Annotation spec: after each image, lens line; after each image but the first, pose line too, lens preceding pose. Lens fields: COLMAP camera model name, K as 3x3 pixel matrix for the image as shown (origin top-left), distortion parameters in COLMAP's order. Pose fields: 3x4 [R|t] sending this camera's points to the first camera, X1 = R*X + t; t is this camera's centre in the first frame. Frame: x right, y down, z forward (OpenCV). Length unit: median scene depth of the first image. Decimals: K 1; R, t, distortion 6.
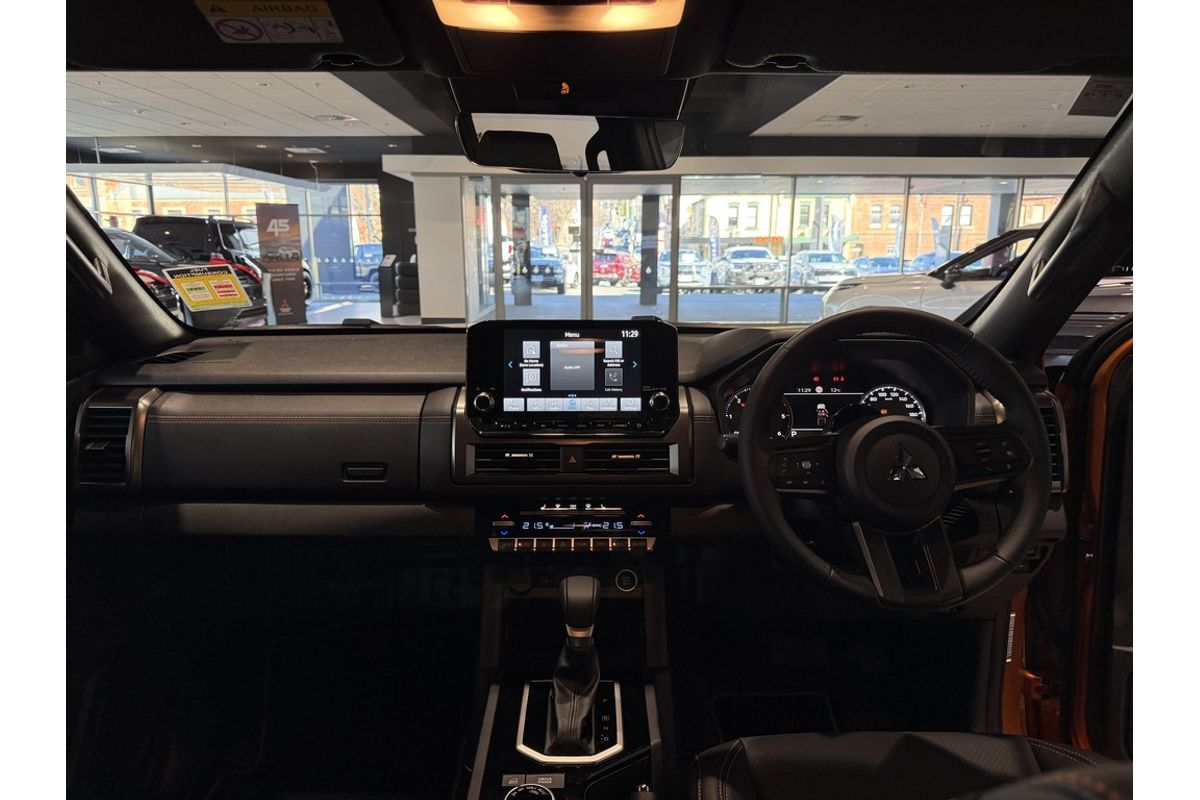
lens RADIAL K [[765.7, 0, 597.0], [0, 765.7, 398.2], [0, 0, 1]] dist [-0.006680, -0.019121]
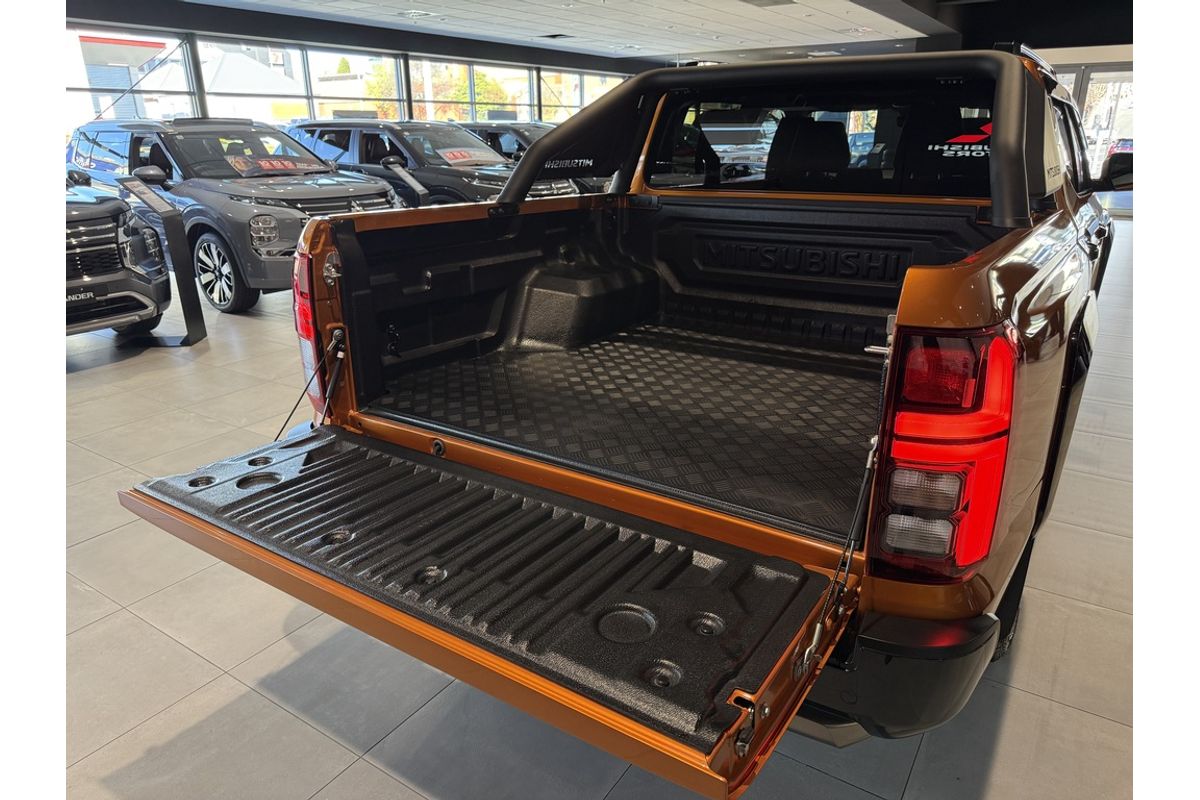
lens RADIAL K [[765.7, 0, 604.8], [0, 765.7, 400.7], [0, 0, 1]] dist [-0.006680, -0.019121]
pose [[0.830958, 0.185539, -0.524484, 0.069726], [-0.110832, 0.979061, 0.170753, 0.048891], [0.545183, -0.083759, 0.834122, -0.254069]]
